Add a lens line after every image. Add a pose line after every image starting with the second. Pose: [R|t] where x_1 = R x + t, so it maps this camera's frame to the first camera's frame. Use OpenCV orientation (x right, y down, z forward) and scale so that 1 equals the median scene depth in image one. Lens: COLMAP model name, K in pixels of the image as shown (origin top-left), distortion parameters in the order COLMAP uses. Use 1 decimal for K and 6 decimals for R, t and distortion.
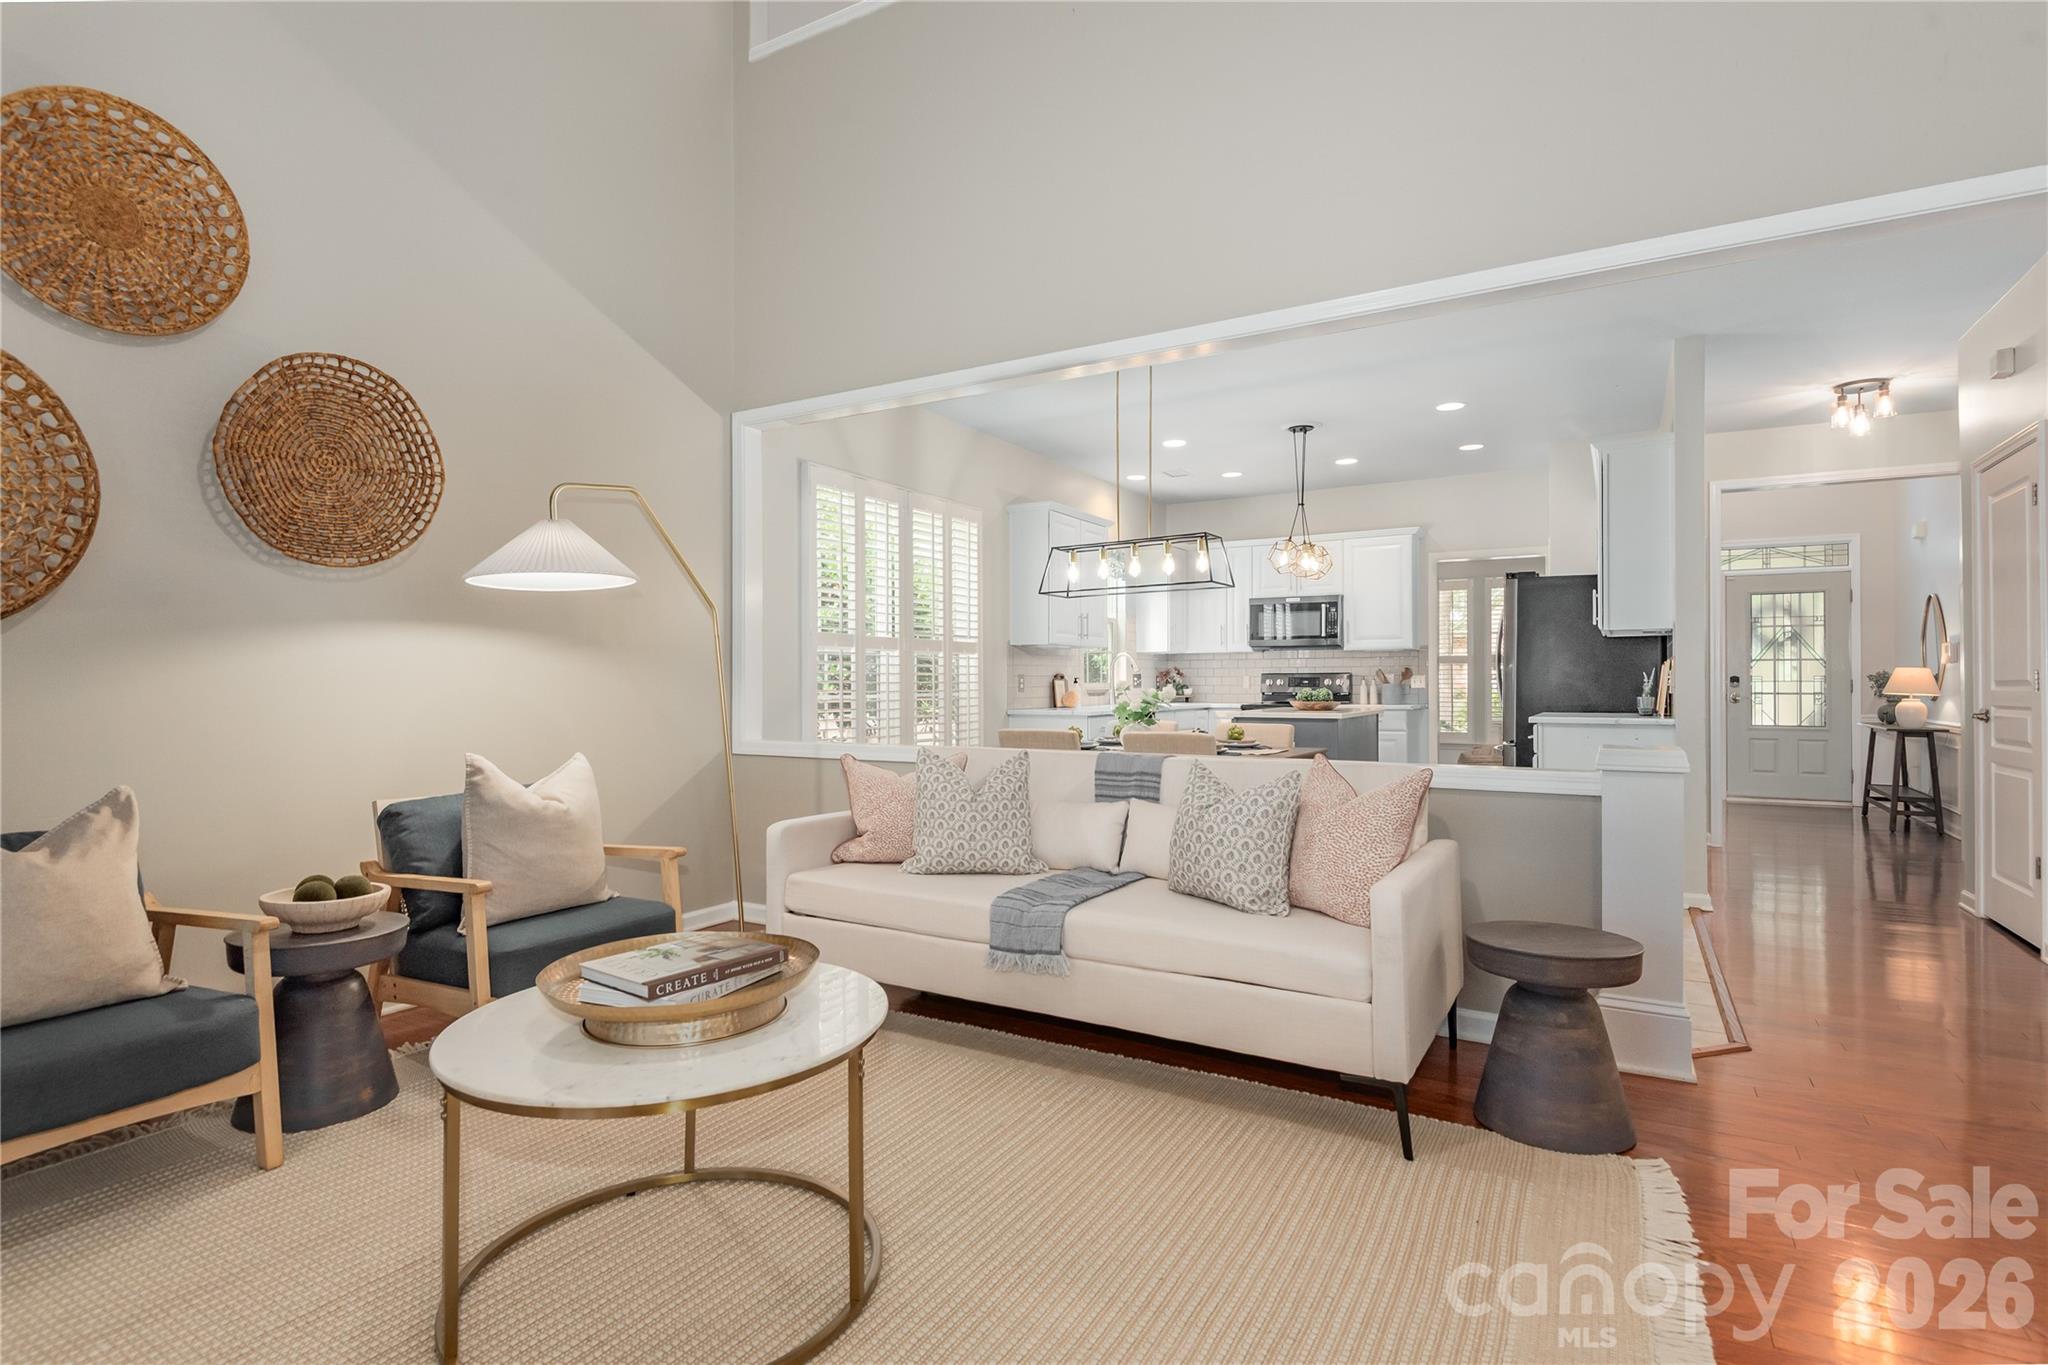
lens RADIAL K [[1012.8, 0, 1026.1], [0, 1012.8, 683.8], [0, 0, 1]] dist [-0.021961, -0.000680]
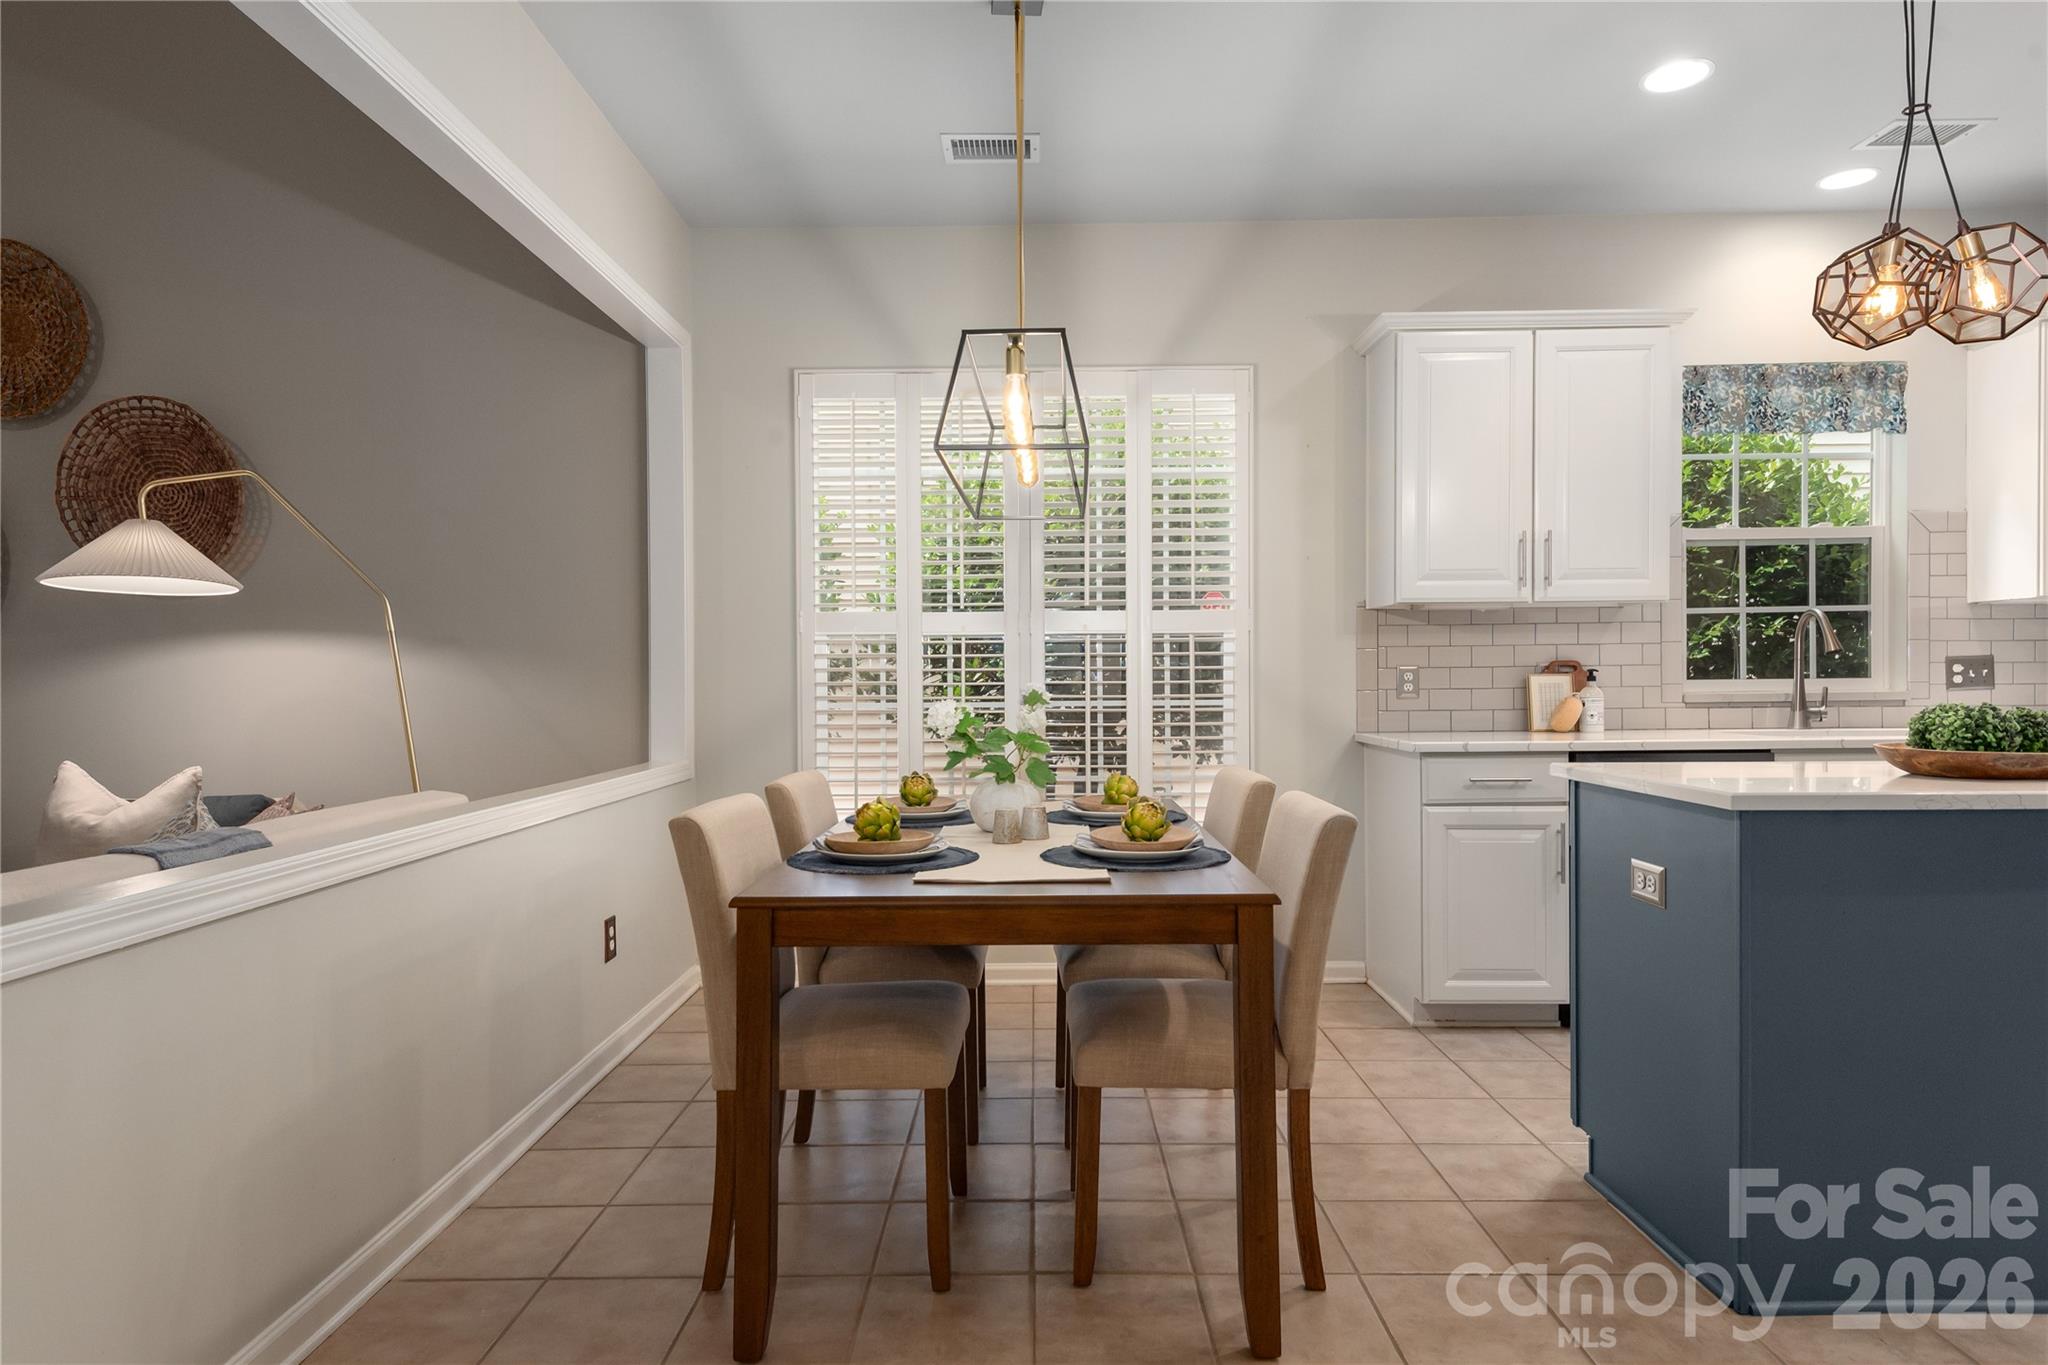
lens RADIAL K [[1165.6, 0, 1024.7], [0, 1165.6, 695.9], [0, 0, 1]] dist [0.002986, 0.000574]
pose [[0.494009, 0.015040, -0.869327, 0.355292], [0.006367, 0.999761, 0.020914, -0.005790], [0.869433, -0.015867, 0.493796, 0.459486]]
